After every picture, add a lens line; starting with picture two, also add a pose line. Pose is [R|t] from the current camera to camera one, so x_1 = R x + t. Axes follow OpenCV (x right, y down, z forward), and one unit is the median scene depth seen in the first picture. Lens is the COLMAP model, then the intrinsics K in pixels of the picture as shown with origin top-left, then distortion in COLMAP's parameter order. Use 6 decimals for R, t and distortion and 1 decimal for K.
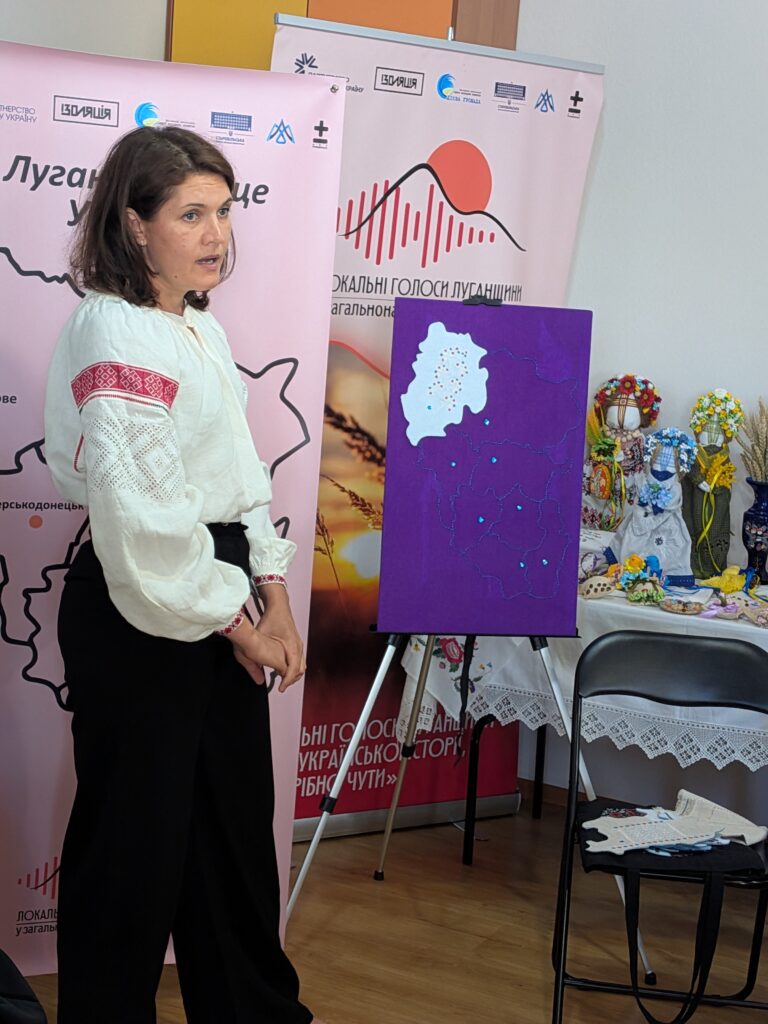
lens RADIAL K [[1754.5, 0, 355.5], [0, 1754.5, 509.1], [0, 0, 1]] dist [0.122860, 0.013022]
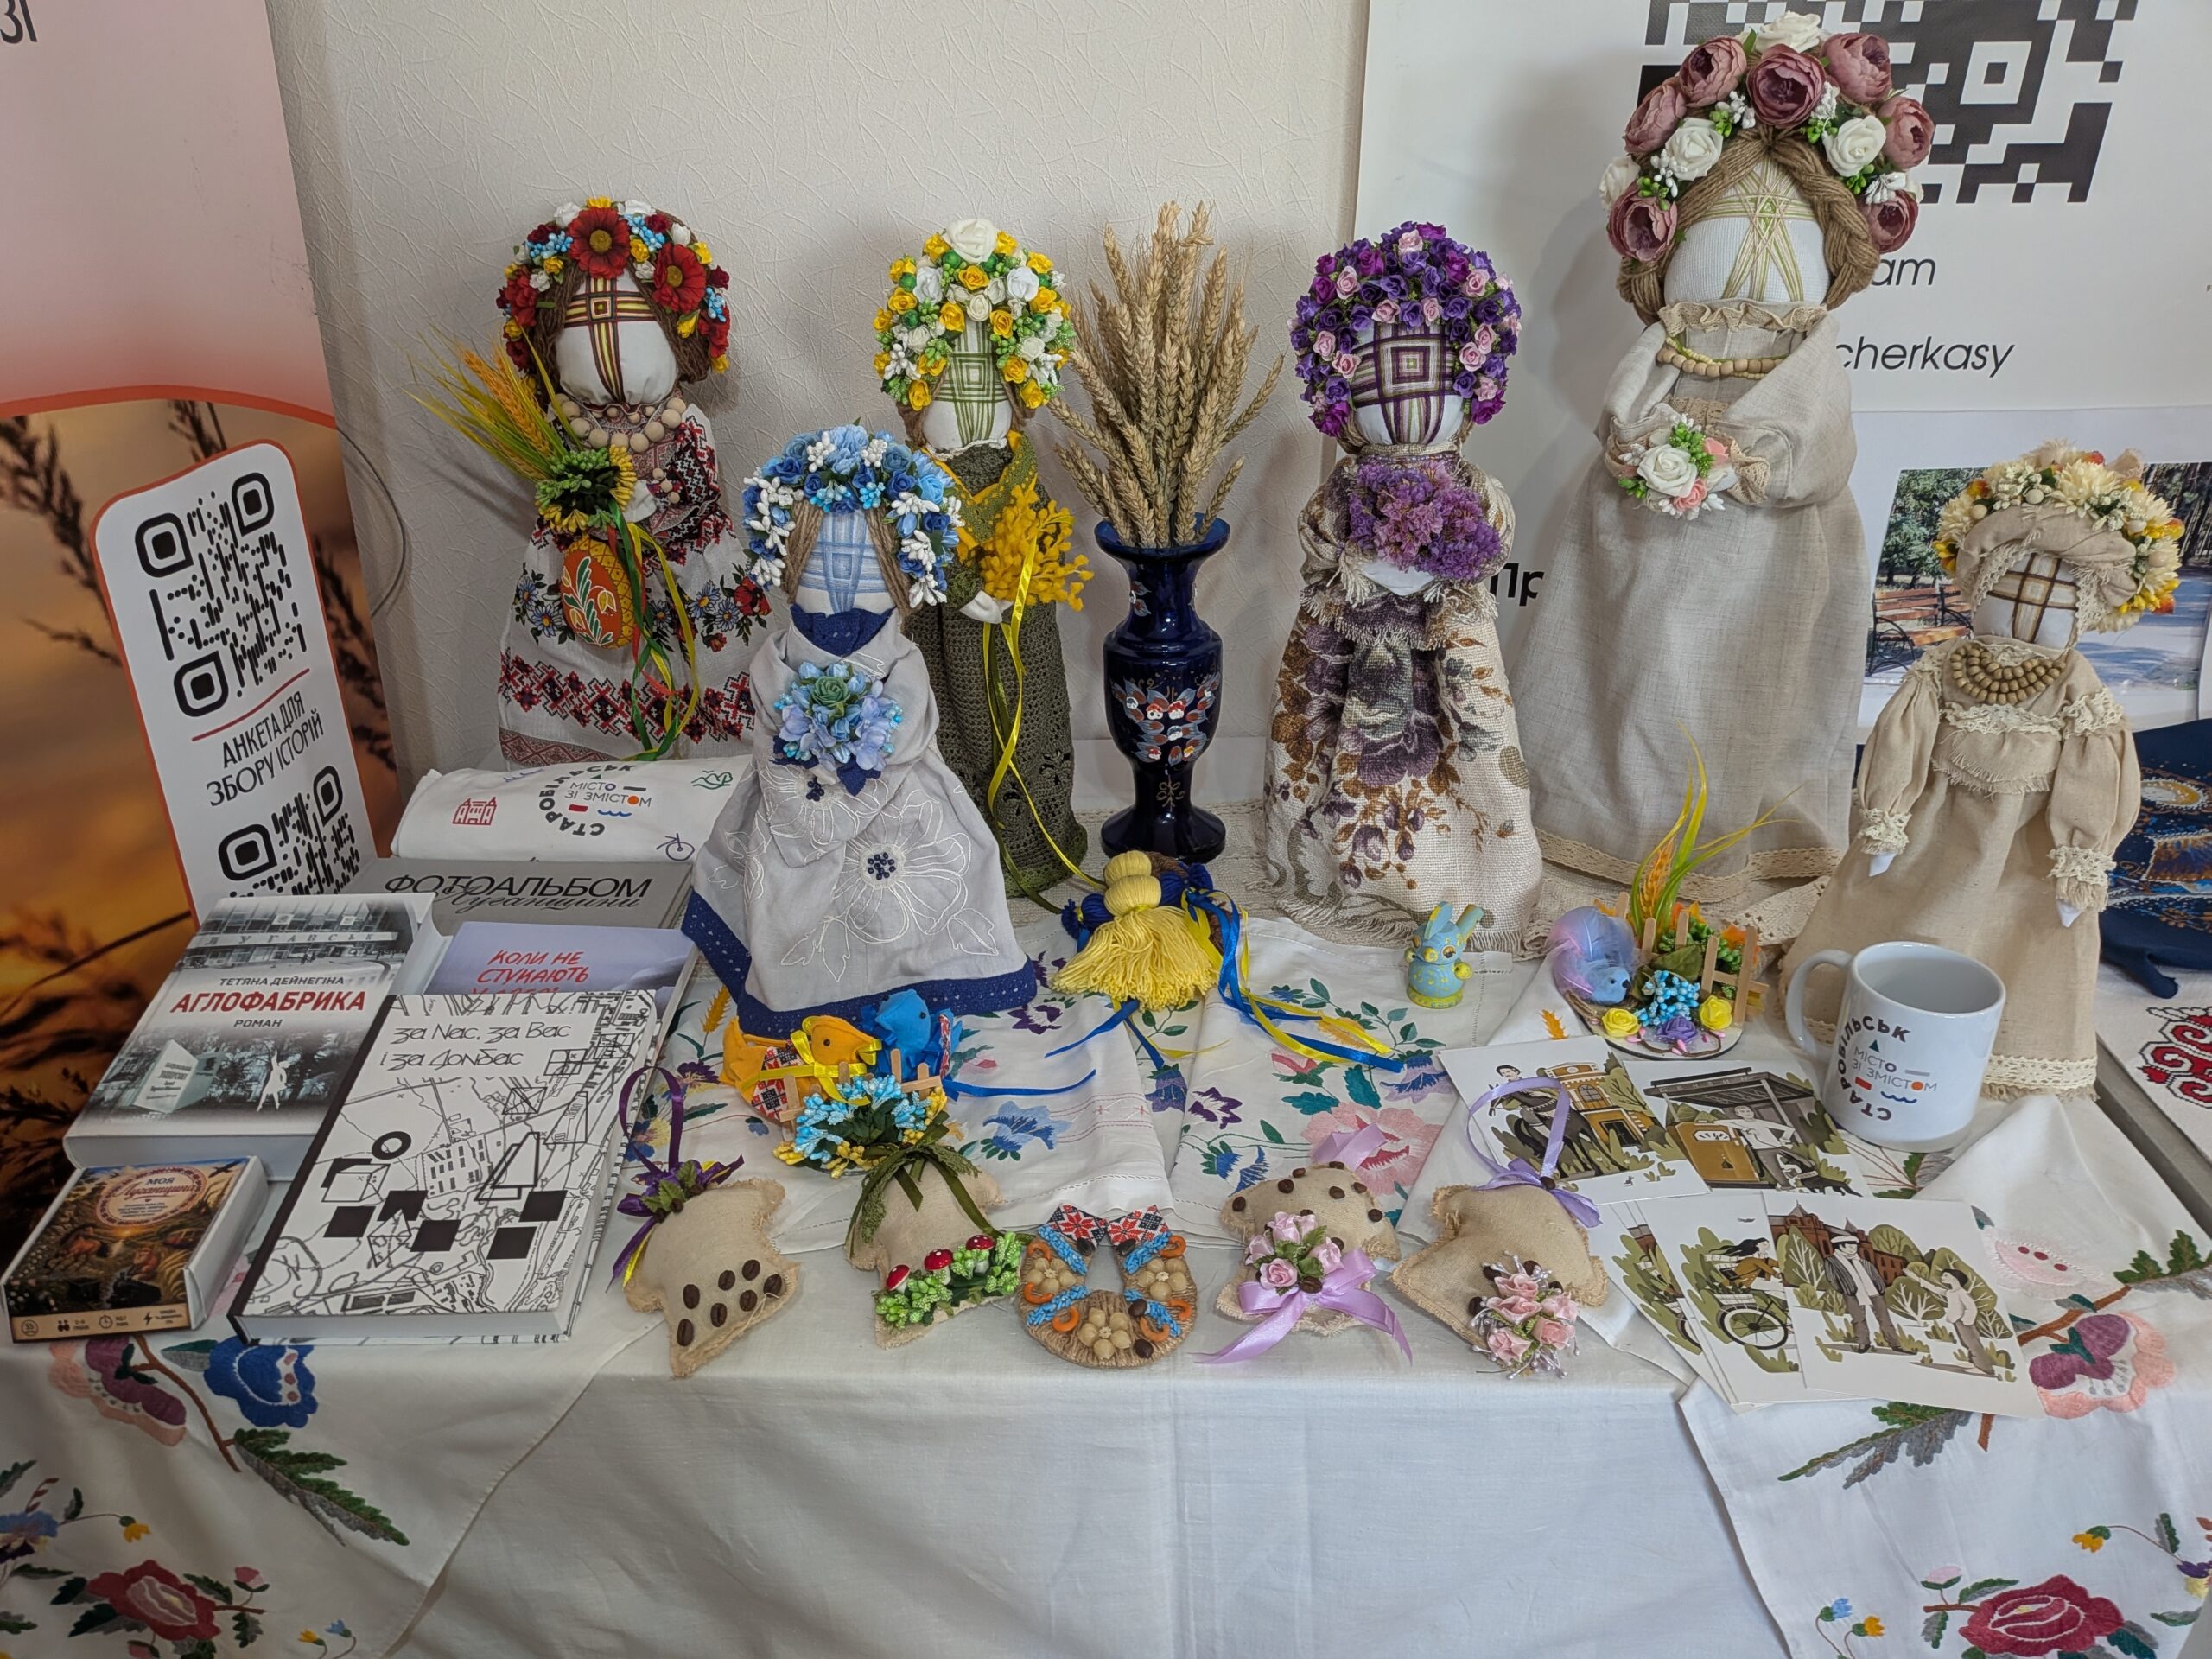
lens RADIAL K [[1573.5, 0, 1047.9], [0, 1573.5, 832.1], [0, 0, 1]] dist [0.065861, -0.096019]
pose [[0.904630, -0.281577, 0.319936, 0.121124], [0.161542, 0.921195, 0.353983, -0.067390], [-0.394397, -0.268540, 0.878827, 0.786161]]
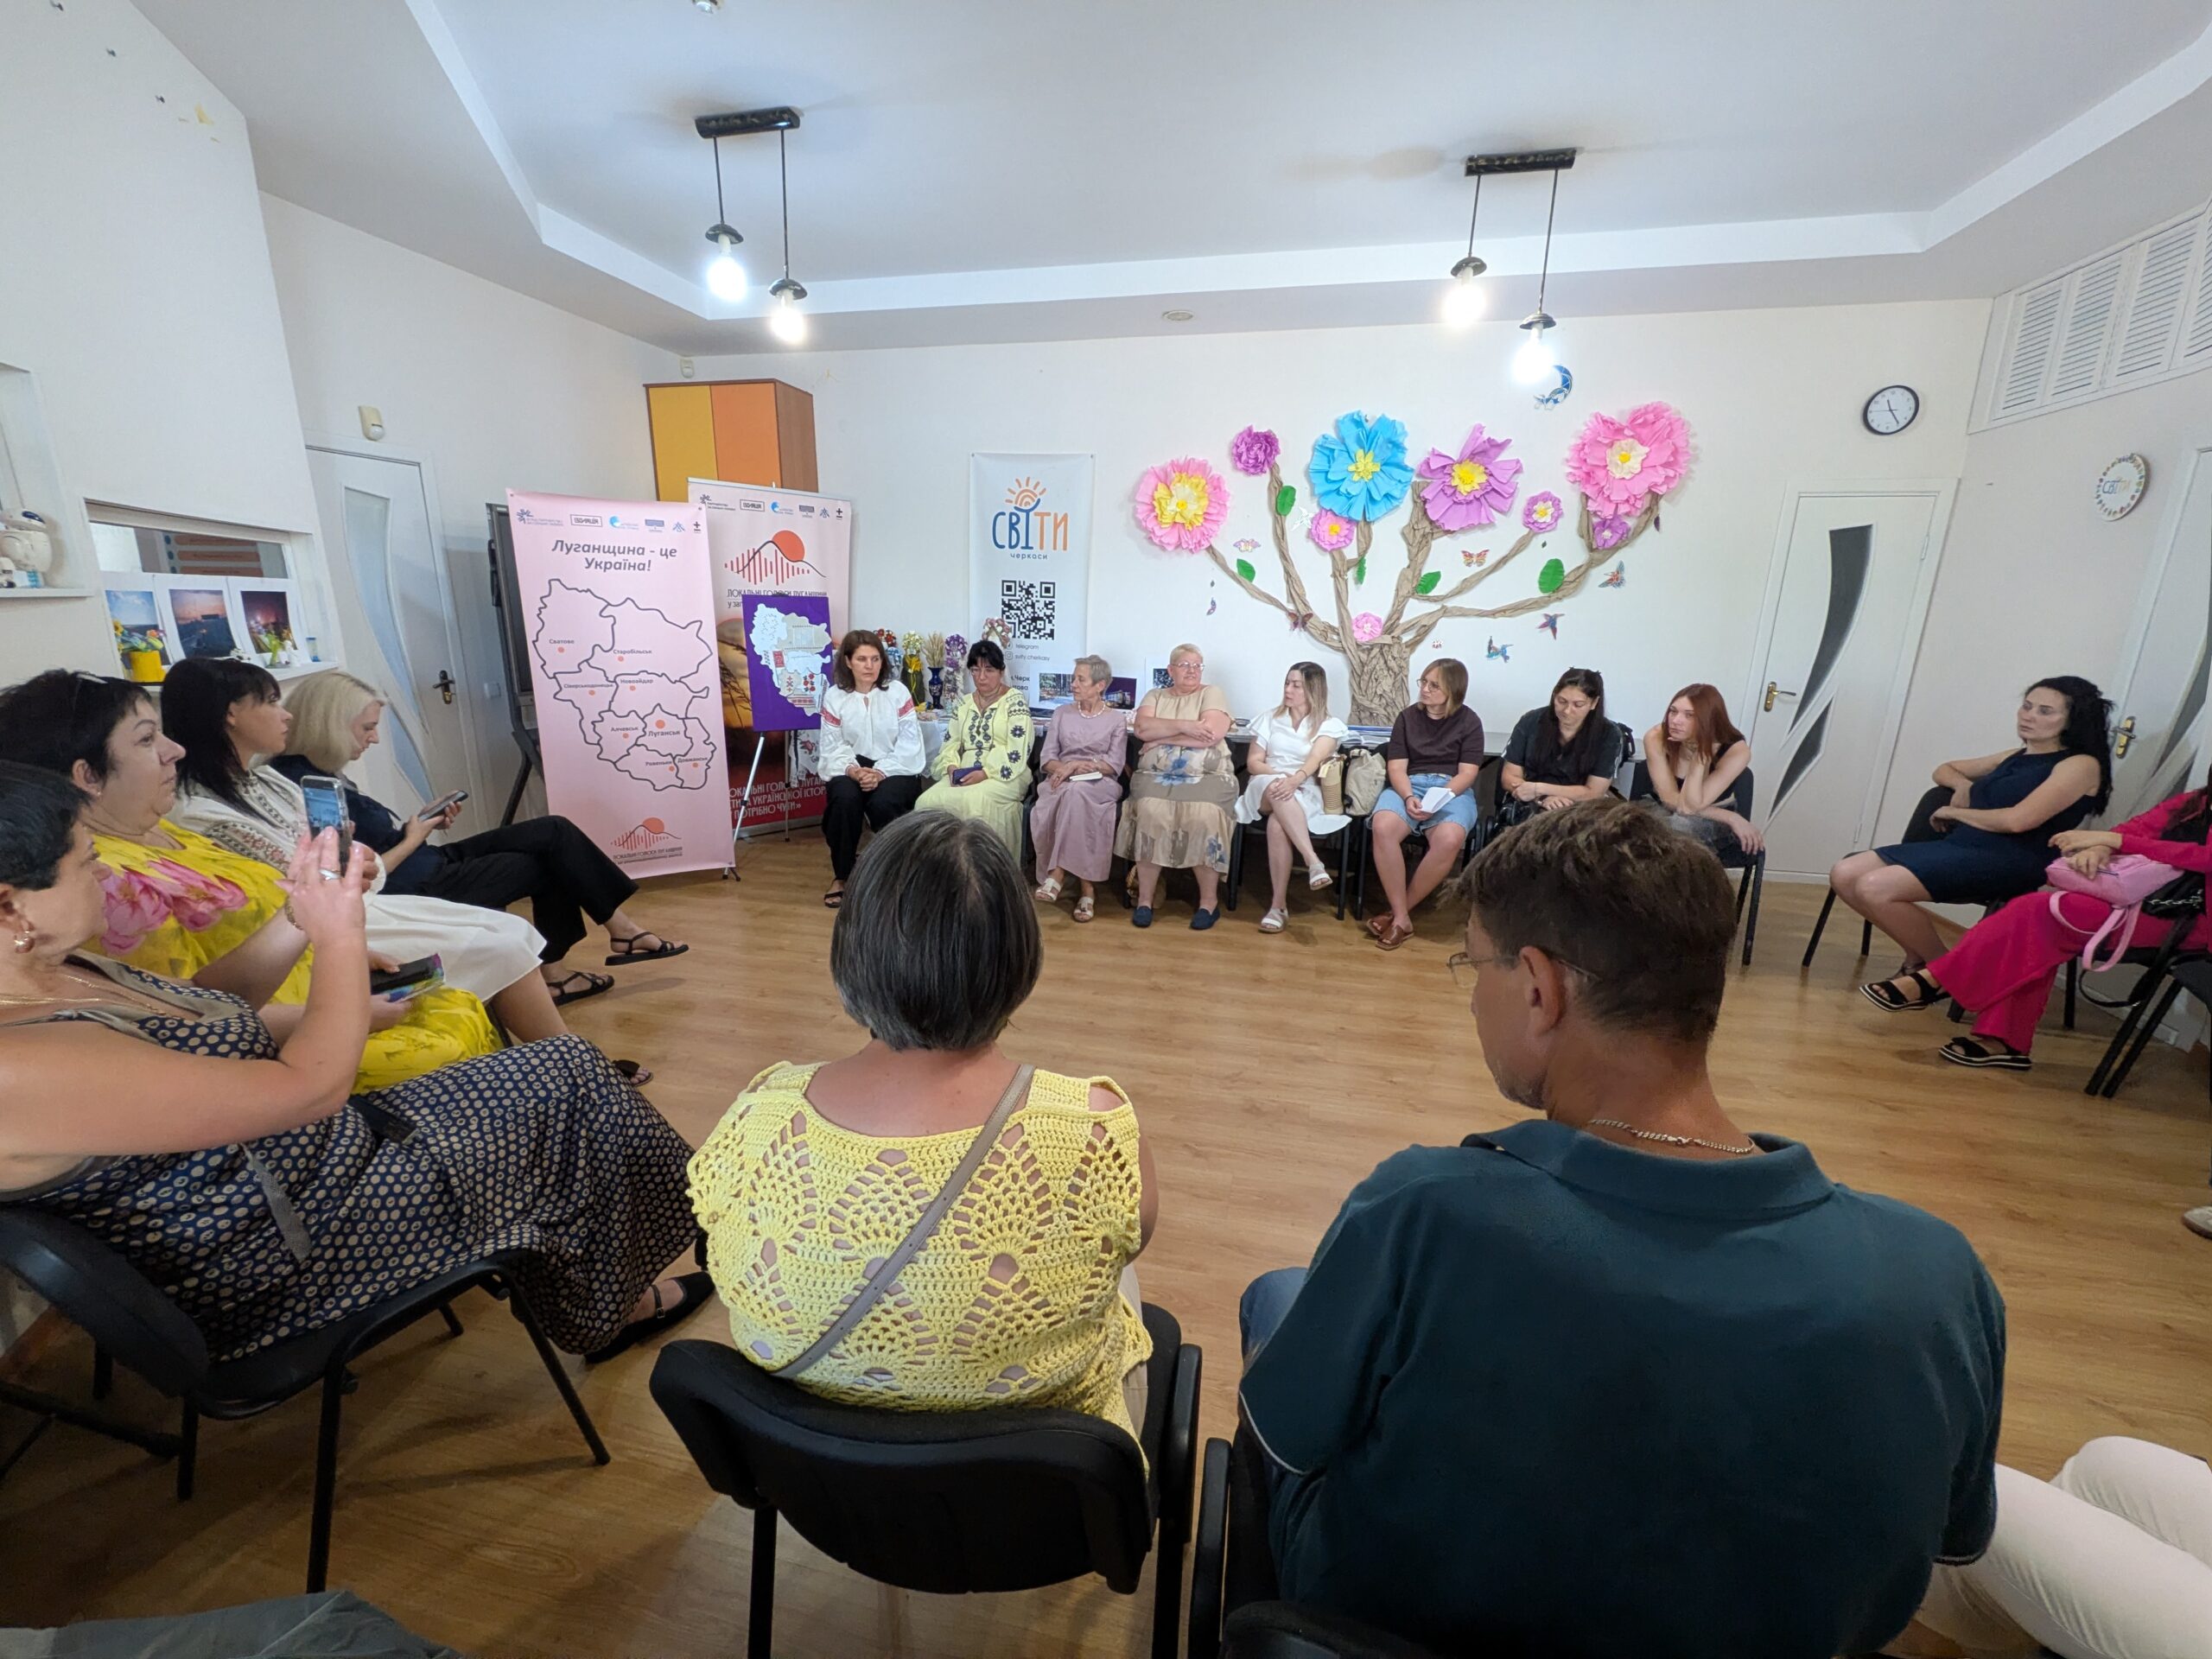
lens RADIAL K [[893.5, 0, 1112.5], [0, 893.5, 820.8], [0, 0, 1]] dist [0.000024, 0.008583]
pose [[0.967171, -0.107190, 0.230415, 0.164760], [0.083514, 0.990396, 0.110186, 0.082586], [-0.240013, -0.087325, 0.966834, -0.304140]]
